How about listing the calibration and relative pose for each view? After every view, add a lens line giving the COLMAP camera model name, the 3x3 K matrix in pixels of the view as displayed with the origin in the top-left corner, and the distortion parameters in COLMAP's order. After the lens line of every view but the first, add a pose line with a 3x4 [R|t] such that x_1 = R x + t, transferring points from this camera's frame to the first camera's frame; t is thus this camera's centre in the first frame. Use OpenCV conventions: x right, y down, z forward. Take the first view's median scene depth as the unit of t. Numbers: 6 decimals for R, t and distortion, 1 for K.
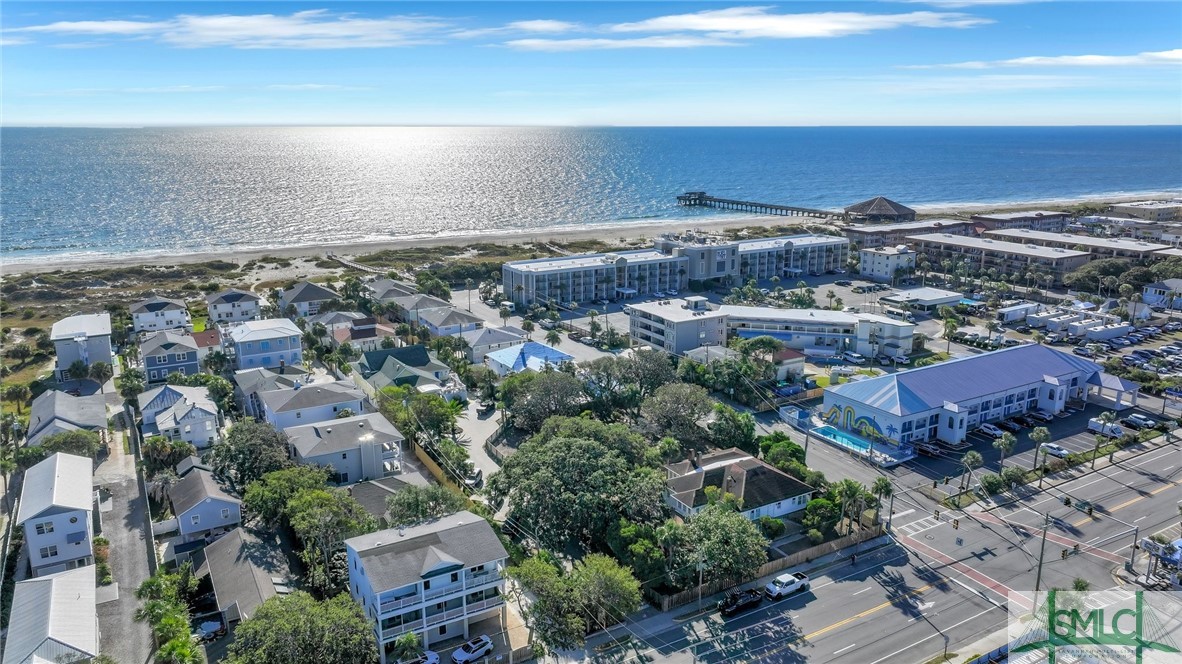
lens RADIAL K [[834.0, 0, 591.0], [0, 834.0, 332.0], [0, 0, 1]] dist [0.005891, 0.001294]
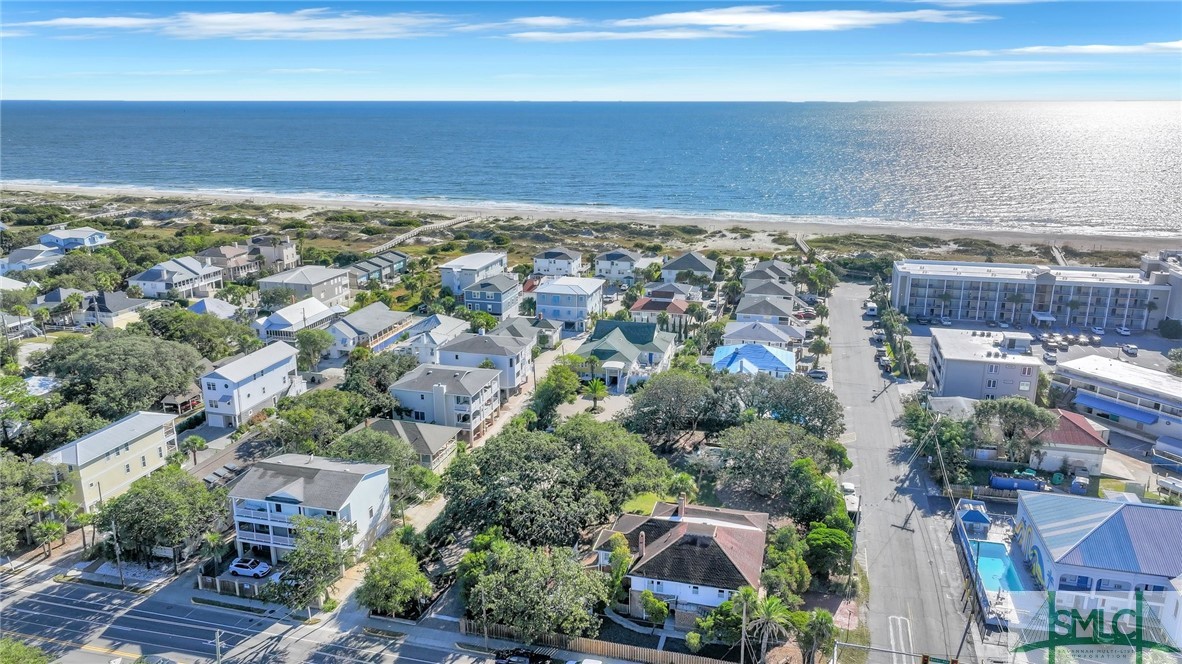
lens RADIAL K [[844.2, 0, 591.1], [0, 844.2, 333.4], [0, 0, 1]] dist [0.005366, 0.001658]
pose [[0.705483, 0.191012, -0.682501, 0.373234], [-0.172373, 0.980324, 0.096187, -0.049607], [0.687445, 0.049787, 0.724528, 0.200746]]
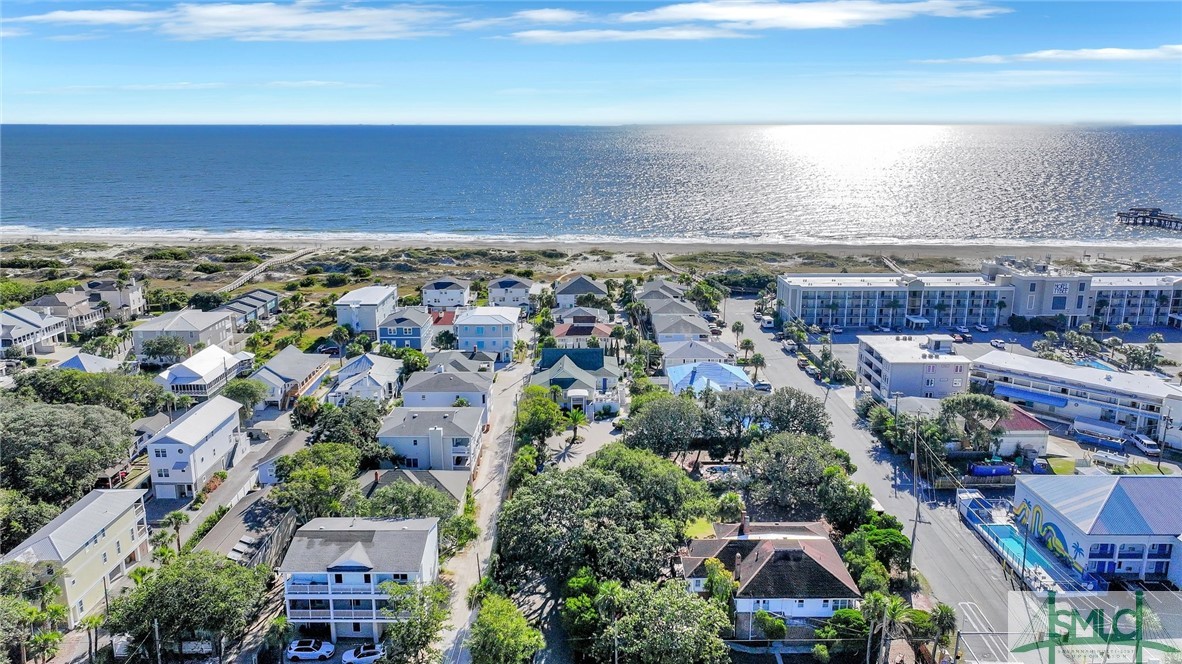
lens RADIAL K [[853.3, 0, 589.5], [0, 853.3, 333.8], [0, 0, 1]] dist [0.003535, 0.002652]
pose [[0.862872, 0.122474, -0.490358, 0.241356], [-0.122982, 0.991914, 0.031337, -0.028137], [0.490231, 0.033265, 0.870957, 0.103813]]
